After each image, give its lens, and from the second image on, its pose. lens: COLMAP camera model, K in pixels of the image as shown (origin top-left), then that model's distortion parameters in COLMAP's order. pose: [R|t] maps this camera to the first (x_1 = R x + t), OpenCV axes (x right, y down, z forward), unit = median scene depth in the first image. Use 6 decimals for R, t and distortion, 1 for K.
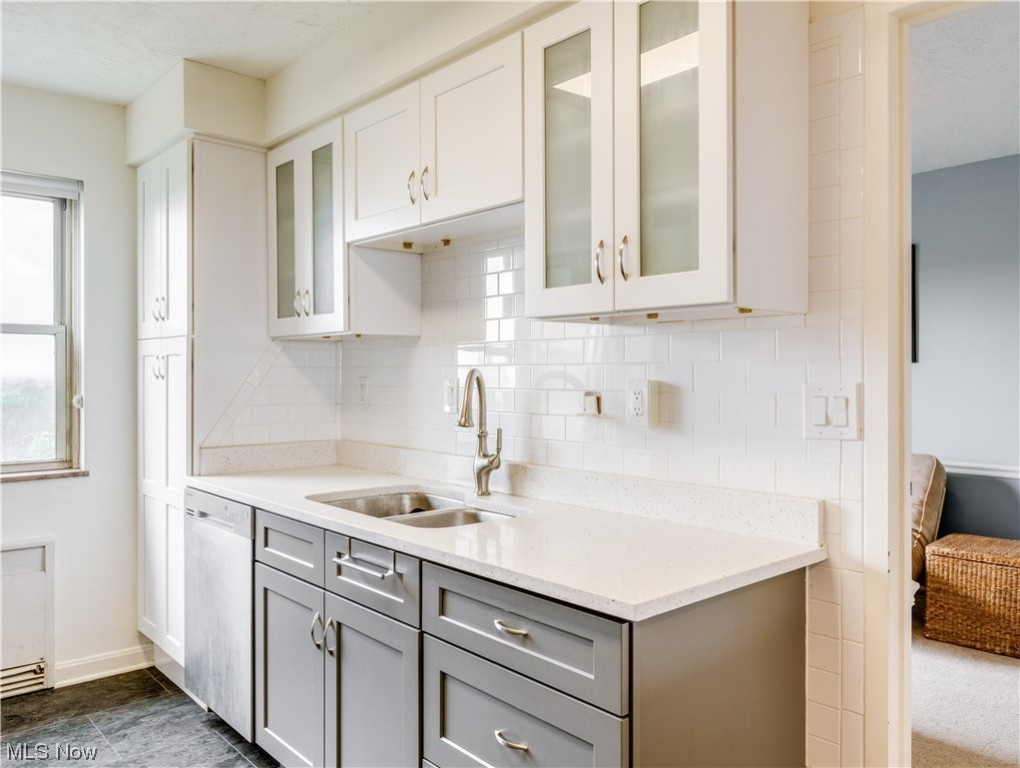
lens RADIAL K [[767.6, 0, 511.4], [0, 767.6, 378.1], [0, 0, 1]] dist [0.003409, 0.000095]
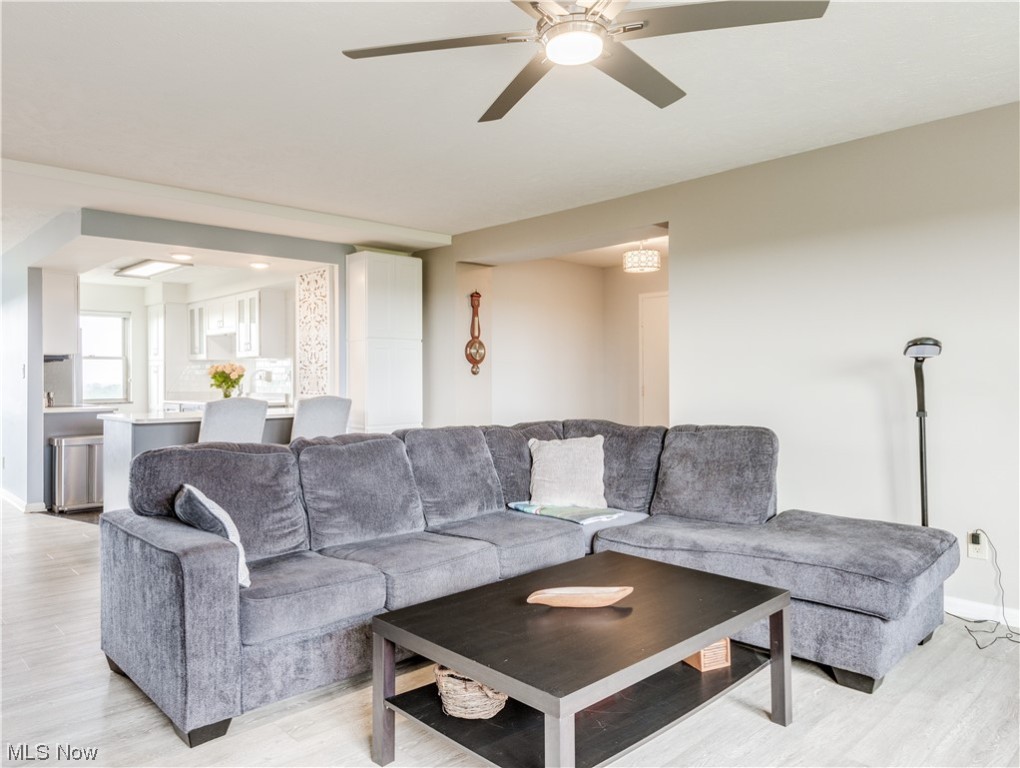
lens RADIAL K [[717.9, 0, 507.4], [0, 717.9, 381.1], [0, 0, 1]] dist [-0.010036, -0.001878]
pose [[0.999182, -0.007330, 0.039761, 0.328314], [0.007397, 0.999971, -0.001557, 0.018640], [-0.039748, 0.001850, 0.999208, -0.752855]]
